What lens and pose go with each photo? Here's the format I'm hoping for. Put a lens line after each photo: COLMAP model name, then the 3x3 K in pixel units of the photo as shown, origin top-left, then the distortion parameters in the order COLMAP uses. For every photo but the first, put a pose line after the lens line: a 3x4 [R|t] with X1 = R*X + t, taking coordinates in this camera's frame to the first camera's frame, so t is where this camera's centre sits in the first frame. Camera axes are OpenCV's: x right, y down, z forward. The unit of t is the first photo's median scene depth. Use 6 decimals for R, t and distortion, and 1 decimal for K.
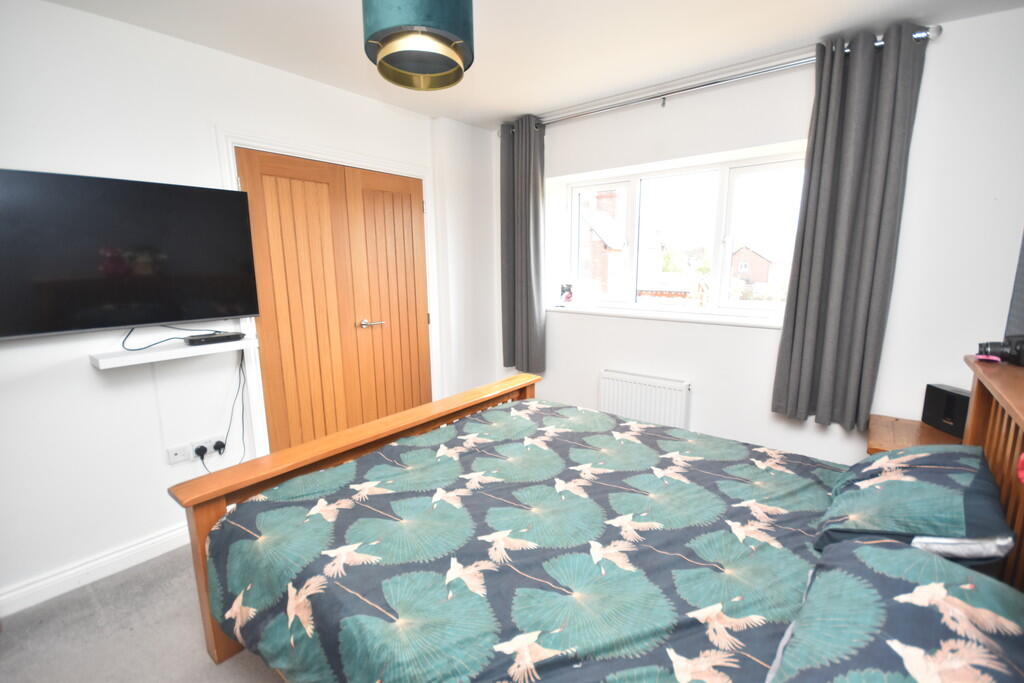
lens RADIAL K [[454.2, 0, 513.5], [0, 454.2, 347.5], [0, 0, 1]] dist [0.017463, -0.013965]
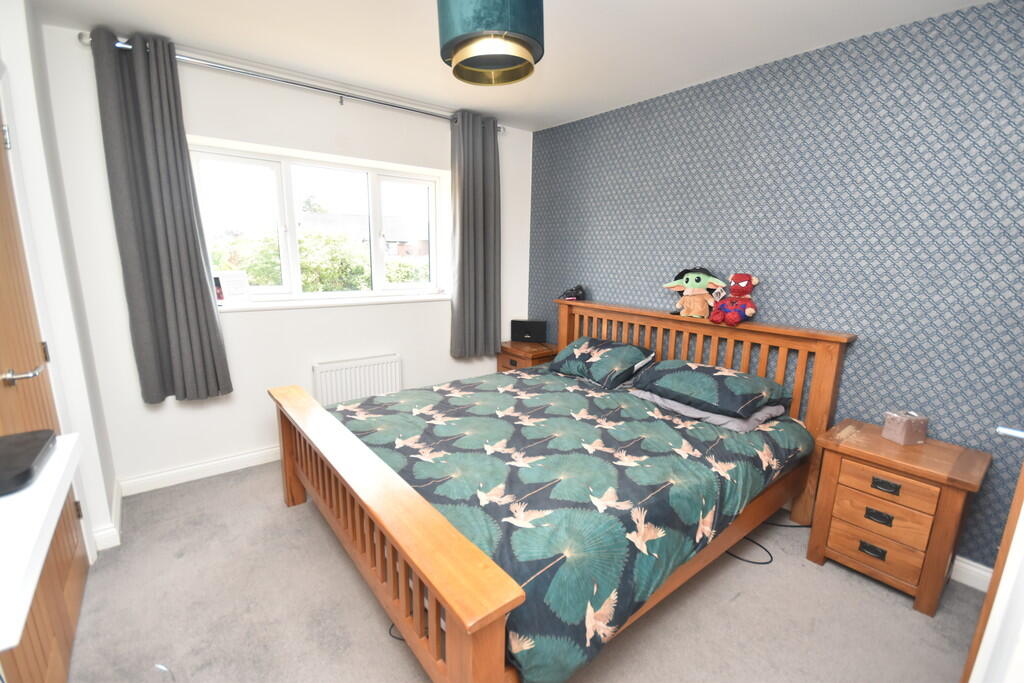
lens RADIAL K [[454.2, 0, 513.5], [0, 454.2, 347.5], [0, 0, 1]] dist [0.017463, -0.013965]
pose [[0.226071, -0.189608, 0.955479, -1.052128], [0.157530, 0.975079, 0.156225, -0.119185], [-0.961289, 0.115198, 0.250306, 0.620827]]
